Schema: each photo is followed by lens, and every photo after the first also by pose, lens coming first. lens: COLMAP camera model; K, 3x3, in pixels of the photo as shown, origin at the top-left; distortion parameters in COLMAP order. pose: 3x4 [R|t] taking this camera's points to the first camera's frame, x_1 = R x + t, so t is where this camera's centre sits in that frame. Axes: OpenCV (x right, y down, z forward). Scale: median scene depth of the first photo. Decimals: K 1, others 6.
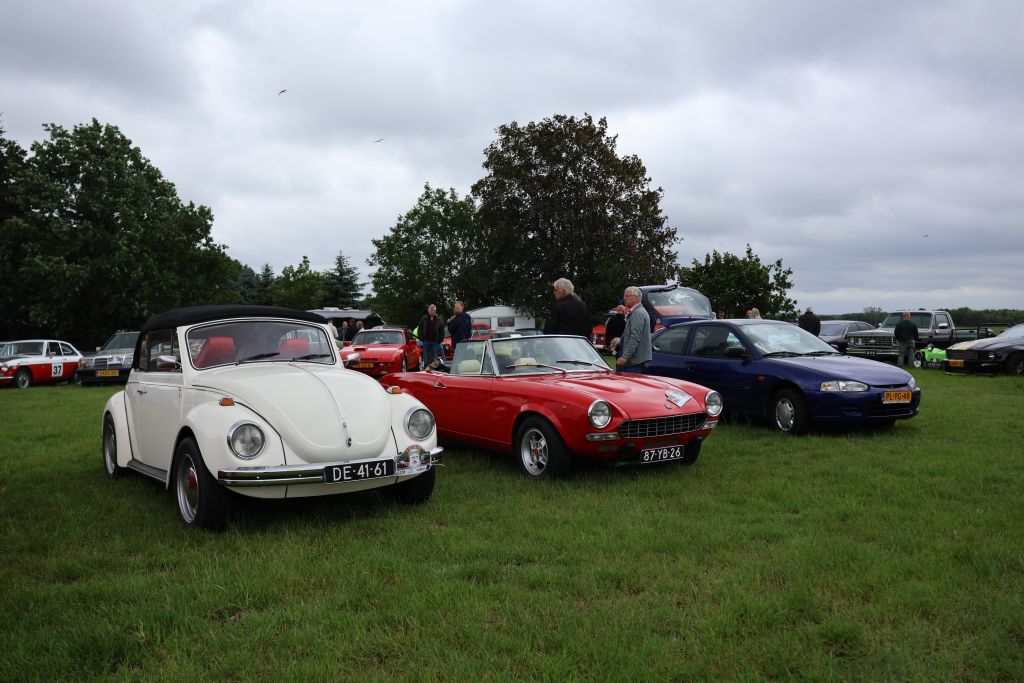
lens RADIAL K [[846.4, 0, 512.0], [0, 846.4, 341.5], [0, 0, 1]] dist [-0.164123, 0.131683]
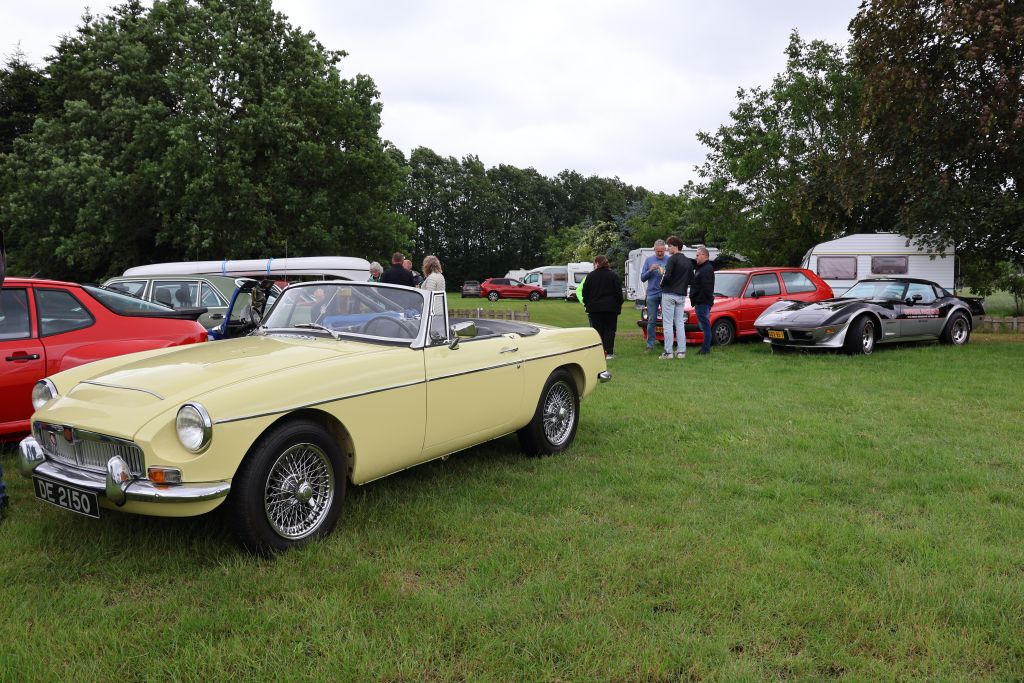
lens RADIAL K [[846.4, 0, 512.0], [0, 846.4, 341.5], [0, 0, 1]] dist [-0.164123, 0.131683]
pose [[0.837160, 0.048911, -0.544767, 0.066135], [-0.019095, 0.998000, 0.060262, -0.004435], [0.546625, -0.040046, 0.836420, 0.491031]]
